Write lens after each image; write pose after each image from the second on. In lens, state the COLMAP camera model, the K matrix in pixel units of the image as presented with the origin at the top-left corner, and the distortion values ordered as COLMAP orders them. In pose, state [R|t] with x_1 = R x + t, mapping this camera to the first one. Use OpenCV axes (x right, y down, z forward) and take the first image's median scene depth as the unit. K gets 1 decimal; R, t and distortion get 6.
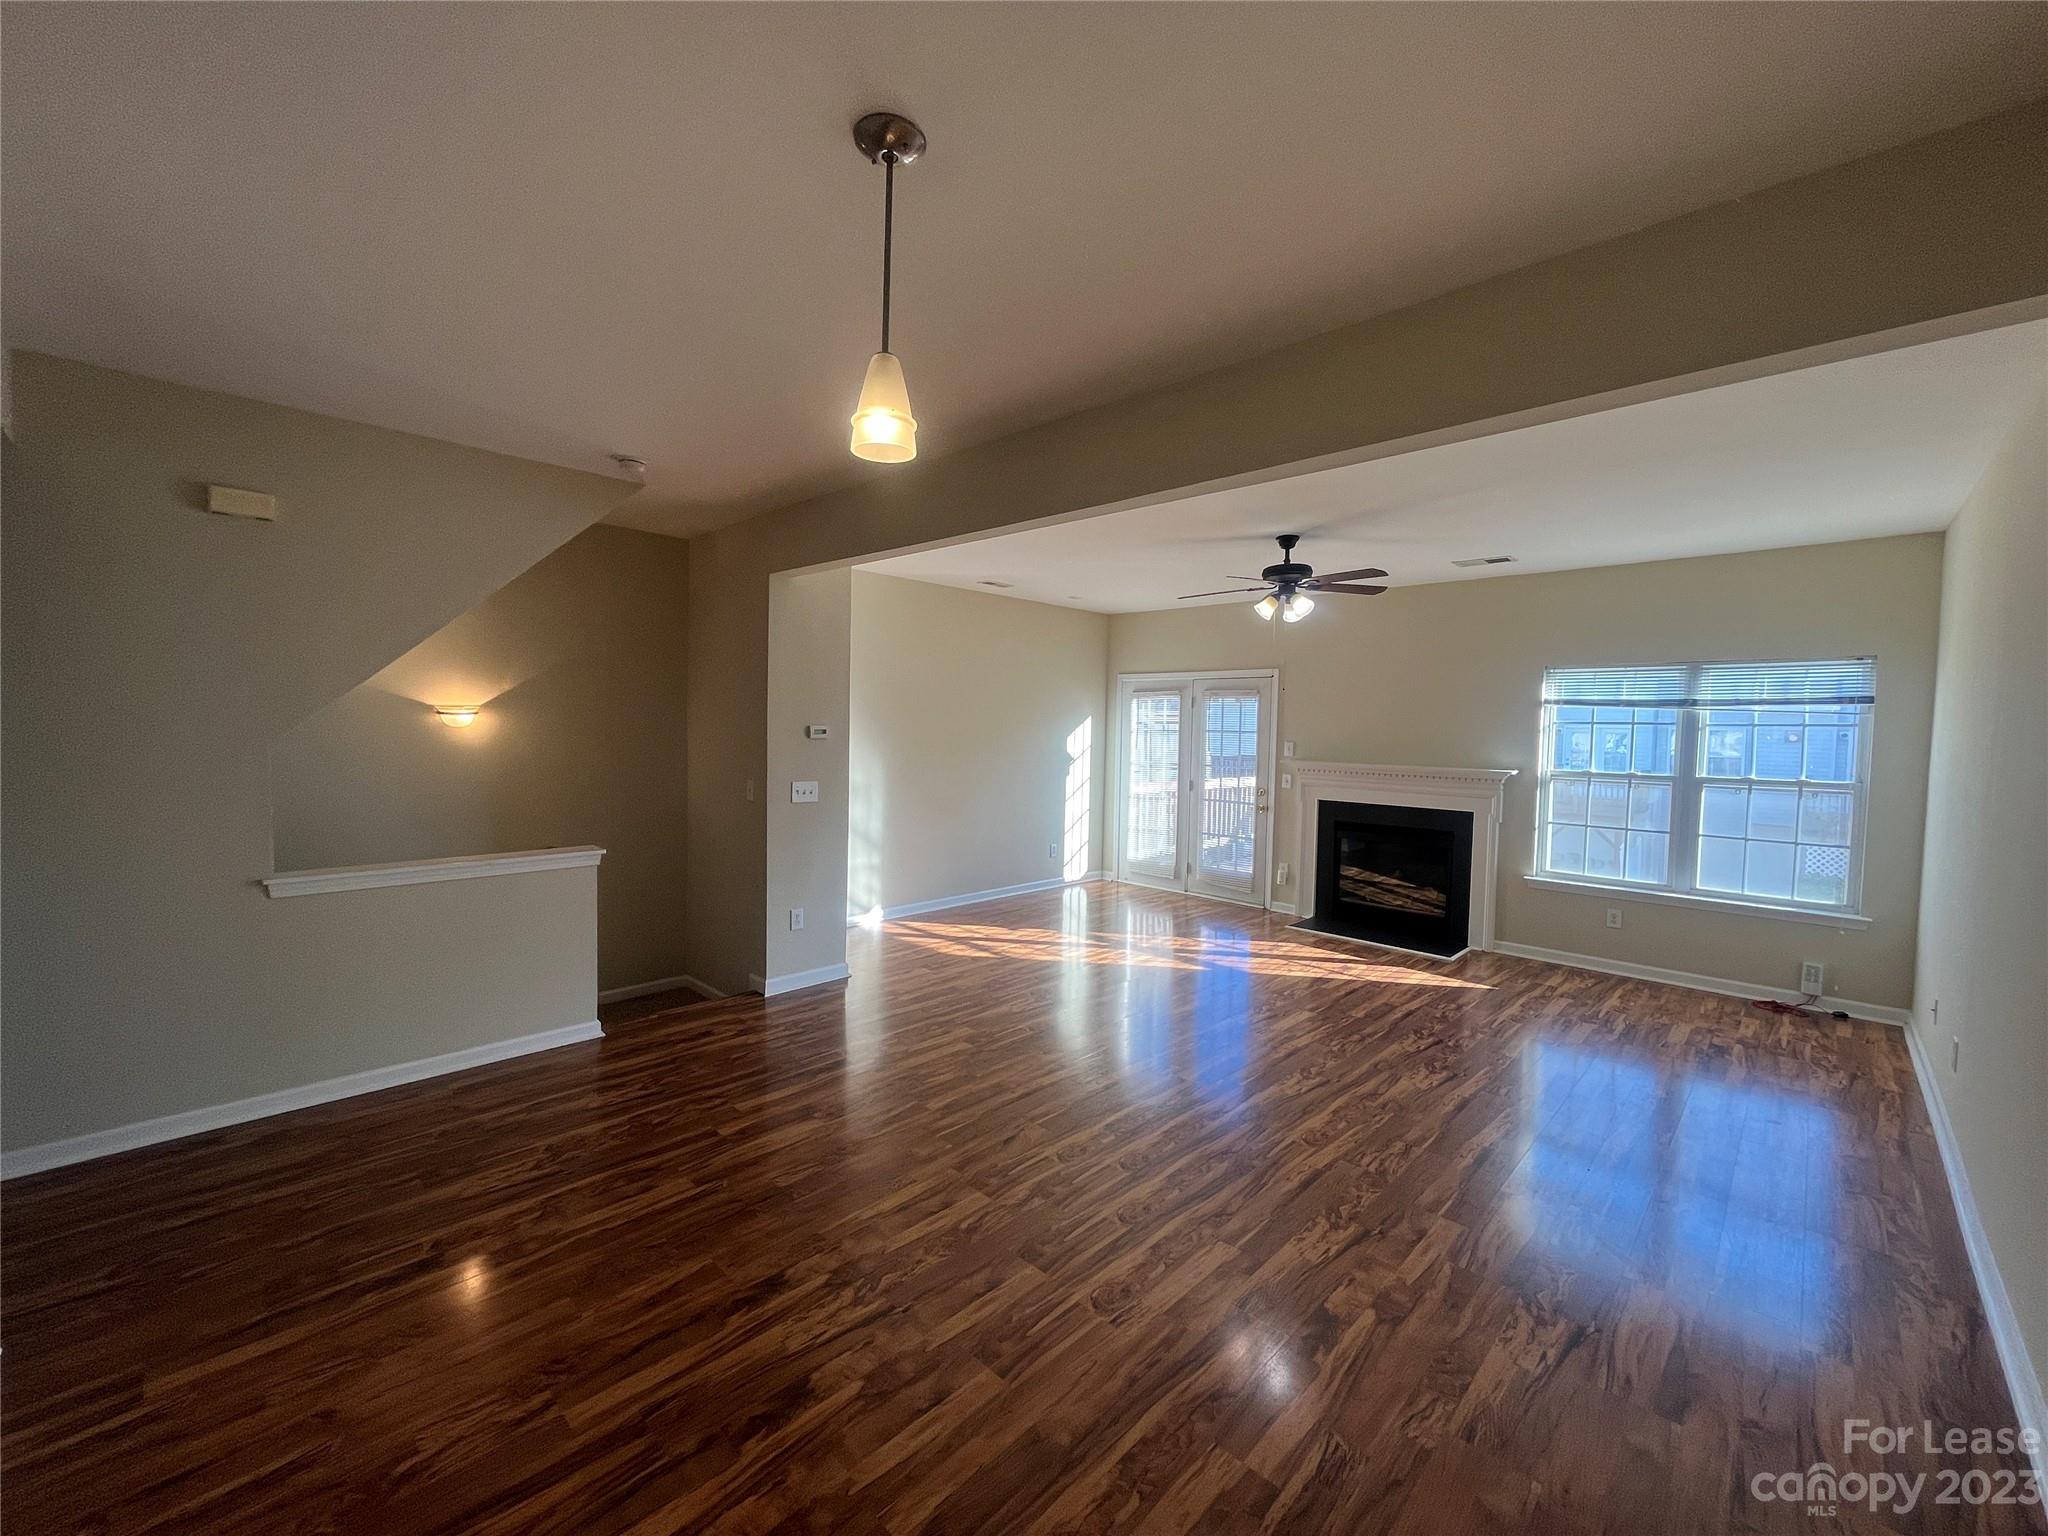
lens RADIAL K [[823.1, 0, 1026.9], [0, 823.1, 766.3], [0, 0, 1]] dist [-0.001984, -0.000163]
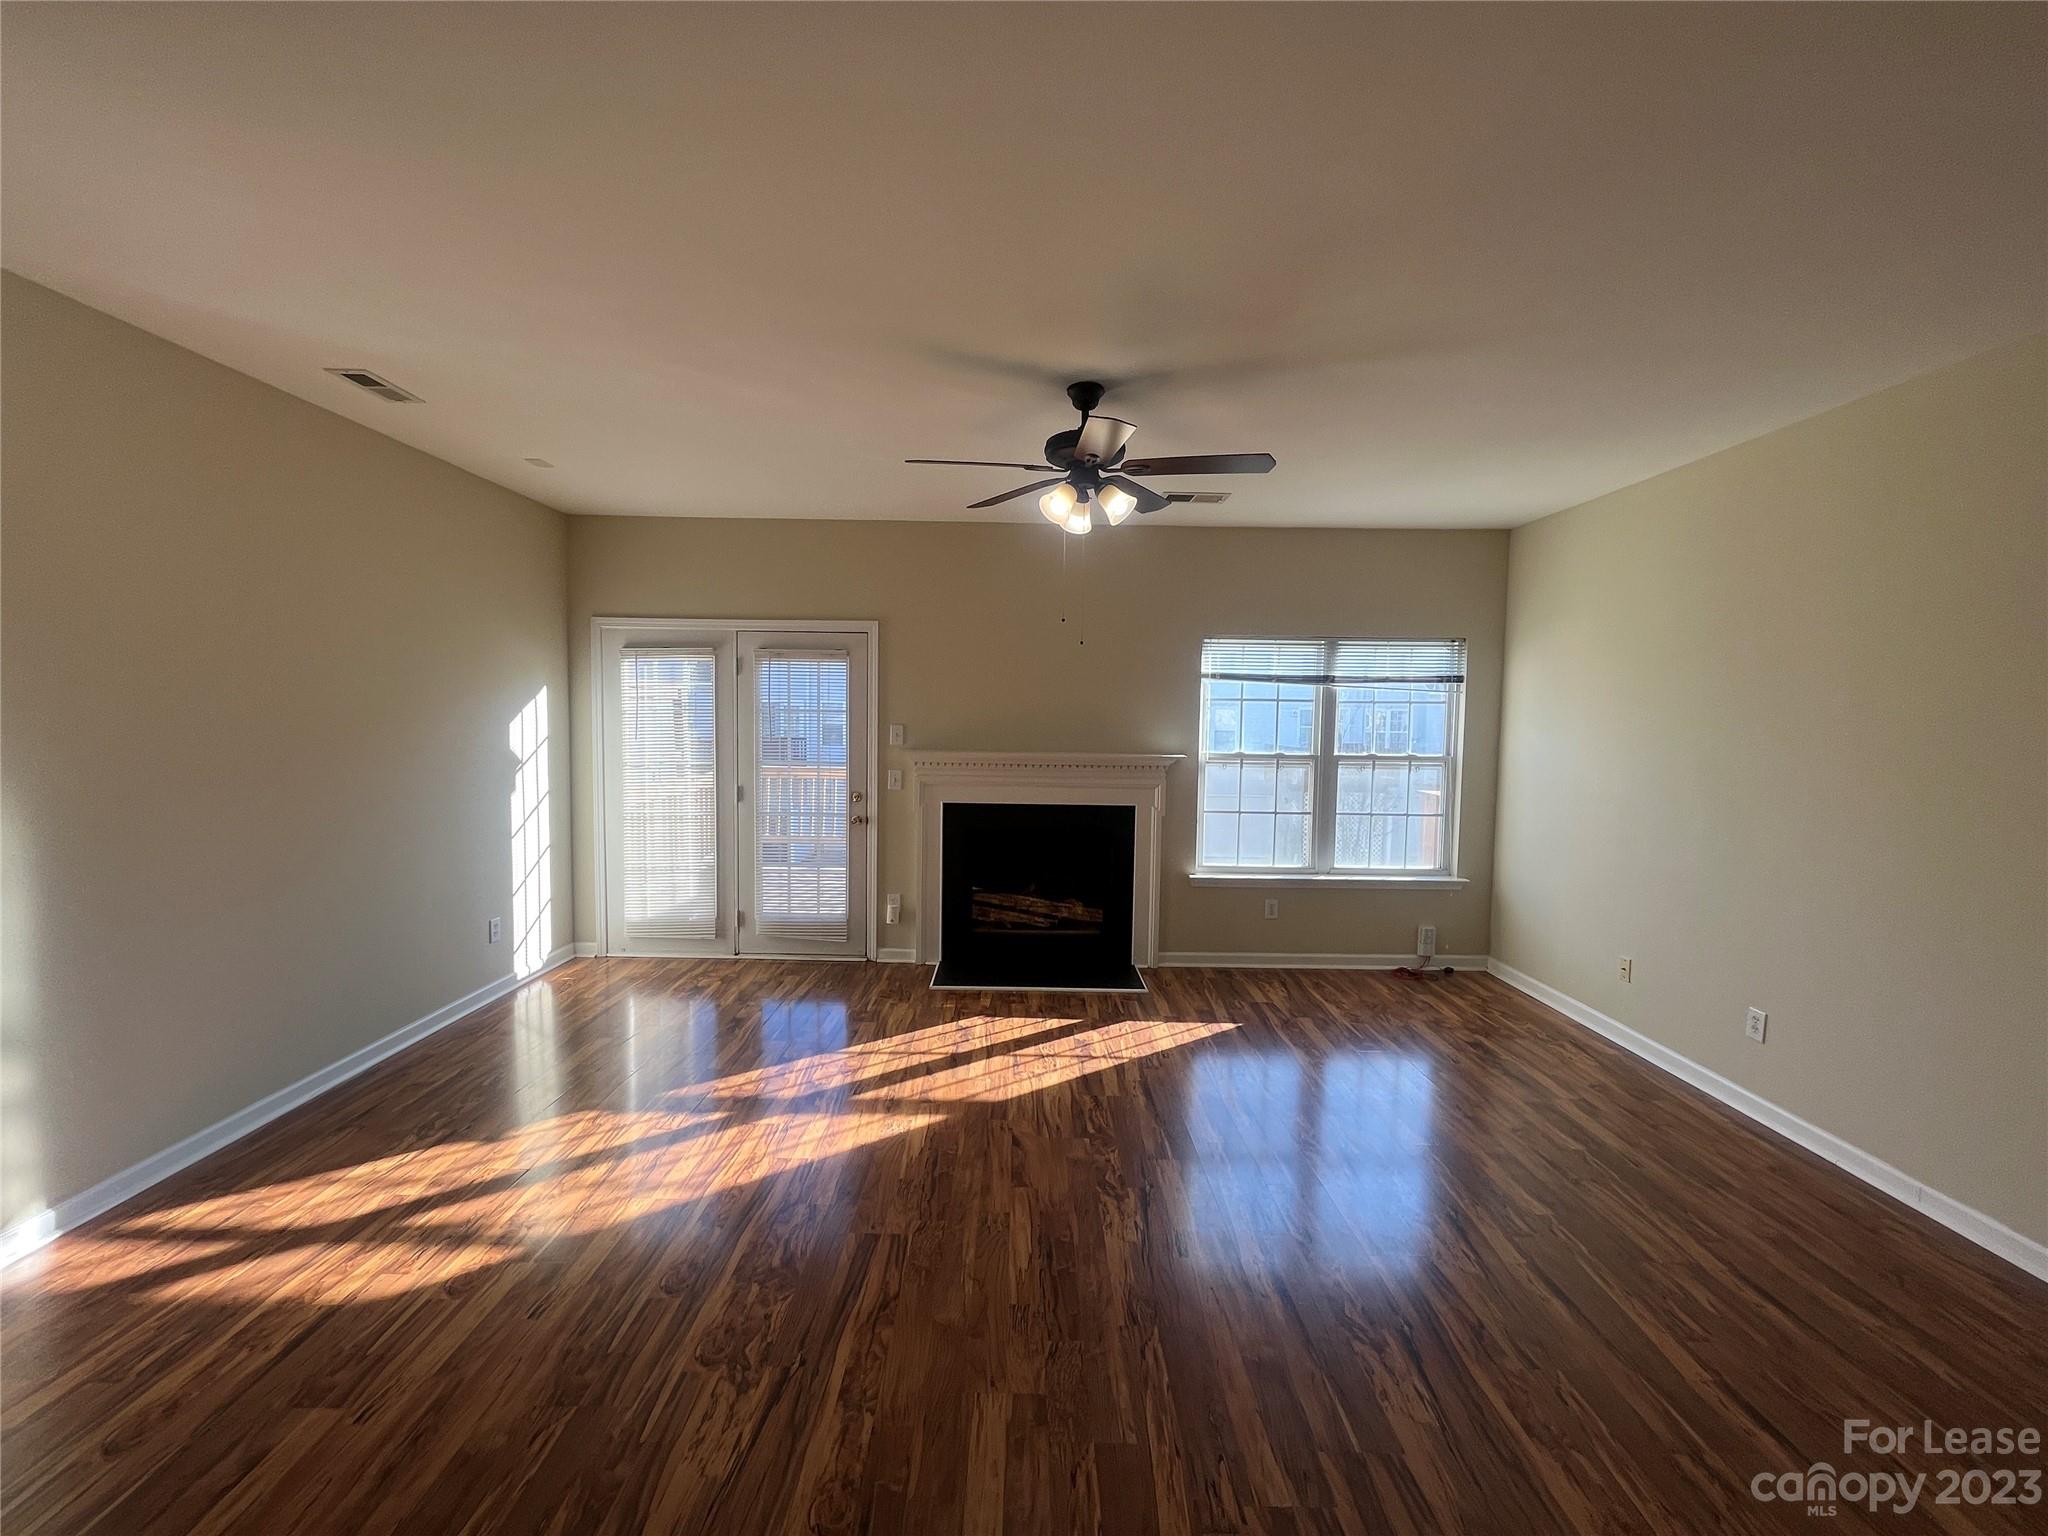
lens RADIAL K [[823.1, 0, 1024.5], [0, 823.1, 766.8], [0, 0, 1]] dist [-0.001984, -0.000163]
pose [[0.718553, -0.054714, 0.693316, -0.129803], [0.033427, 0.998465, 0.044152, -0.027852], [-0.694668, -0.008550, 0.719279, 0.531301]]
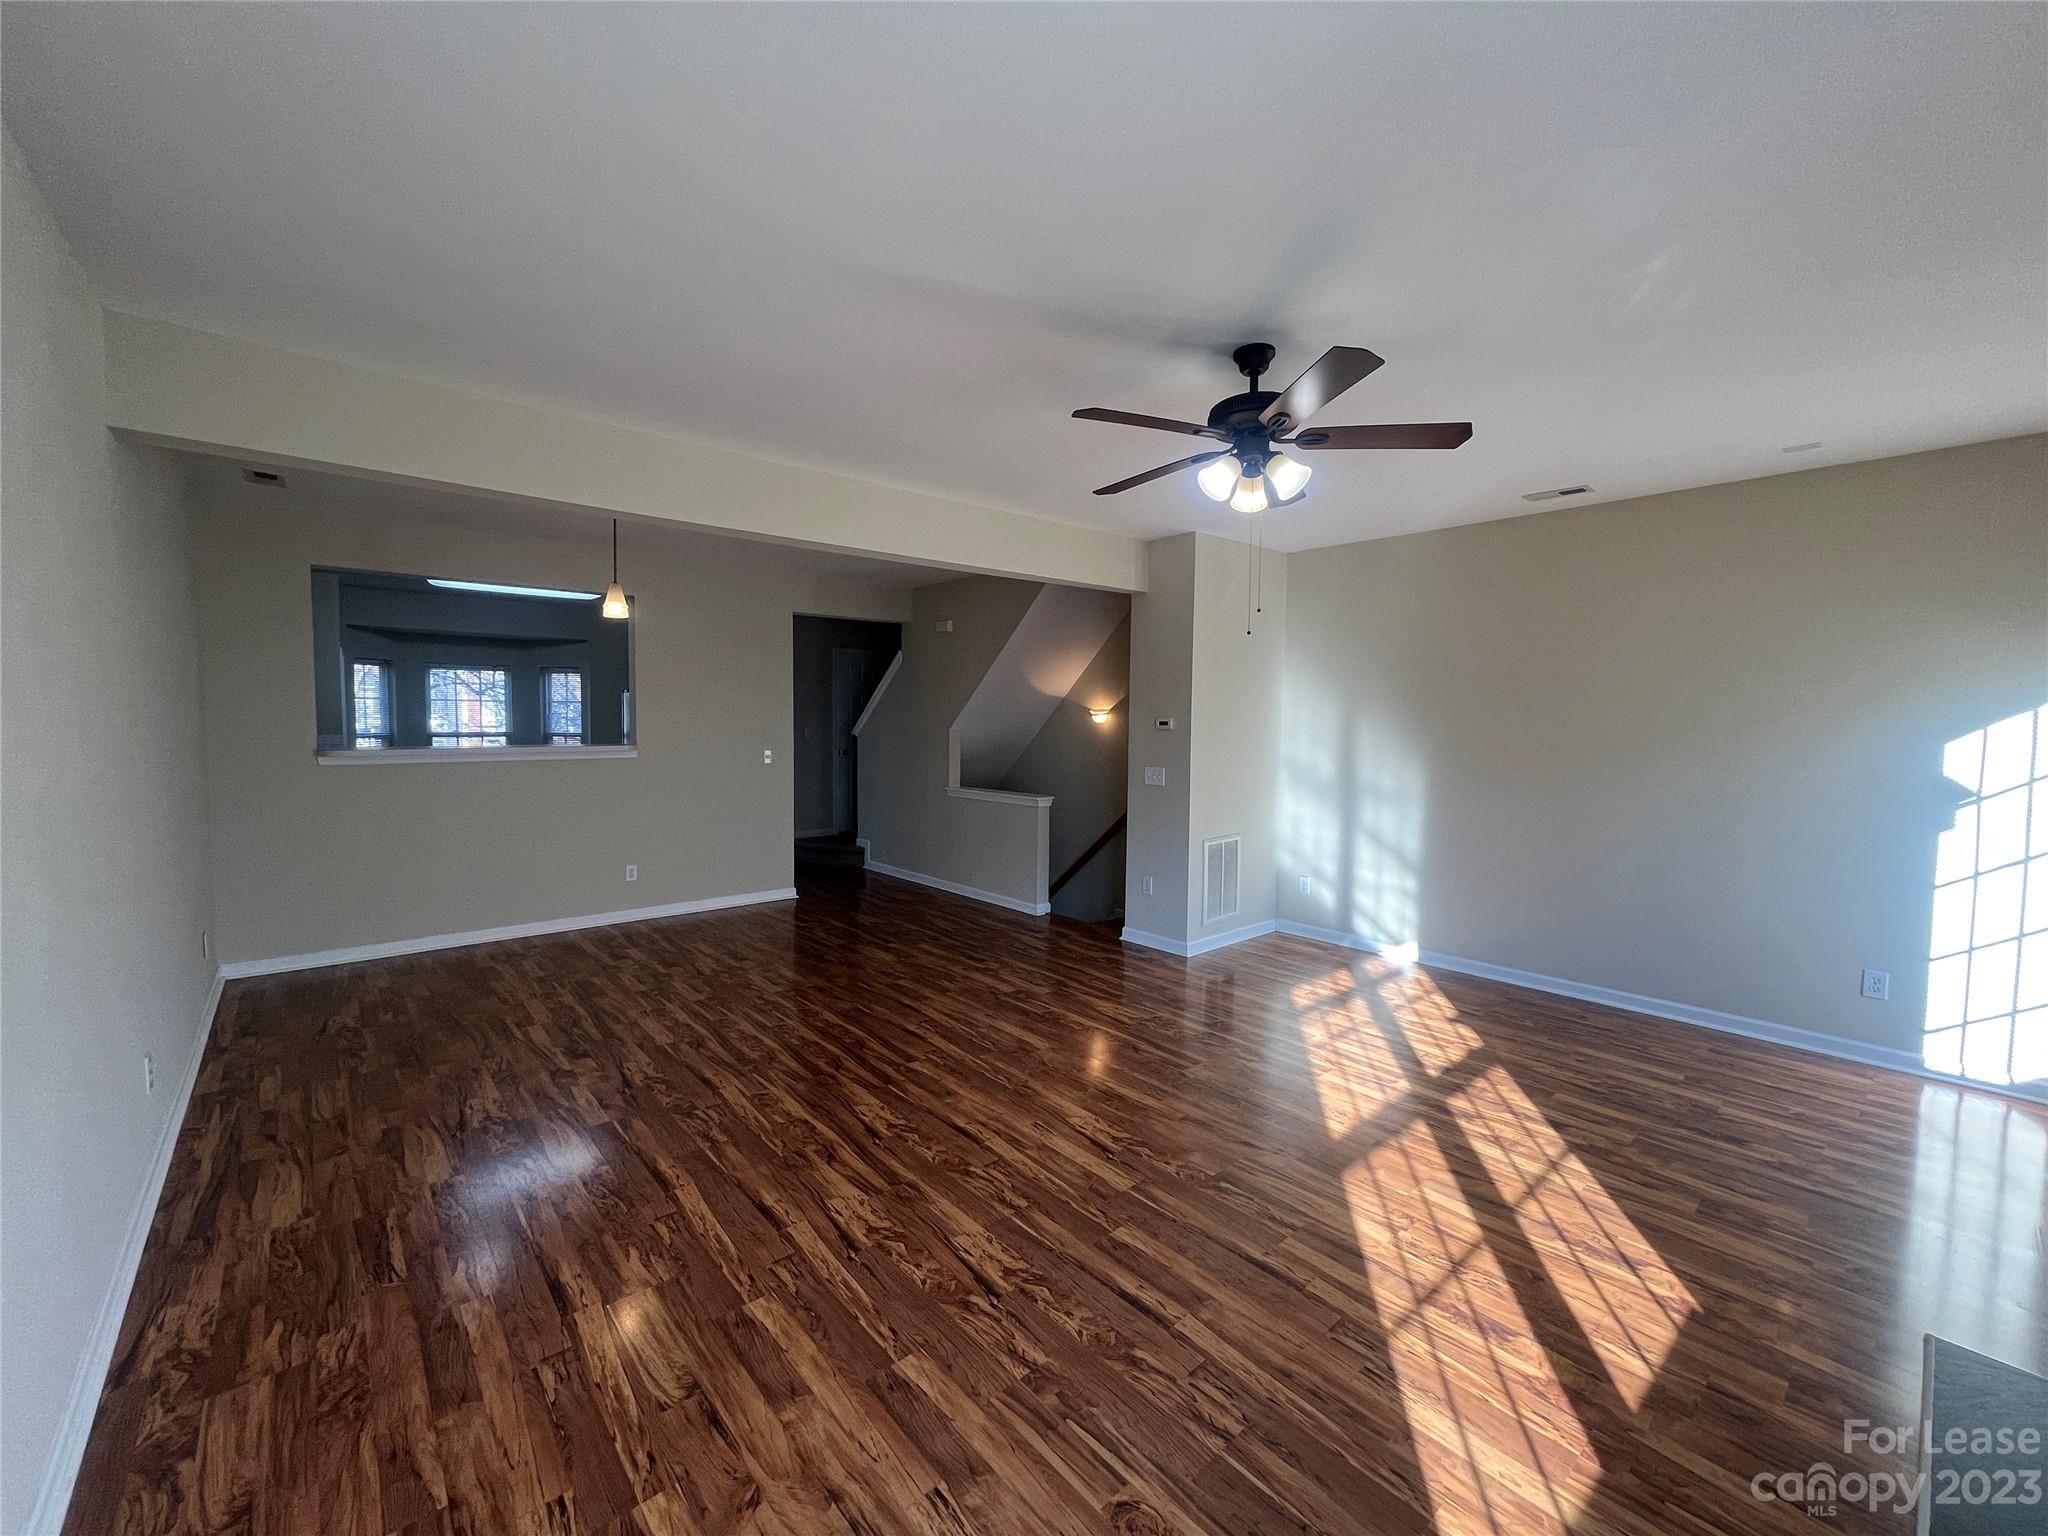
lens RADIAL K [[823.1, 0, 1024.3], [0, 823.1, 769.8], [0, 0, 1]] dist [-0.001984, -0.000163]
pose [[-0.084793, 0.040627, -0.995570, 0.784482], [-0.059590, 0.997173, 0.045768, -0.017503], [0.994615, 0.063207, -0.082133, 0.810525]]
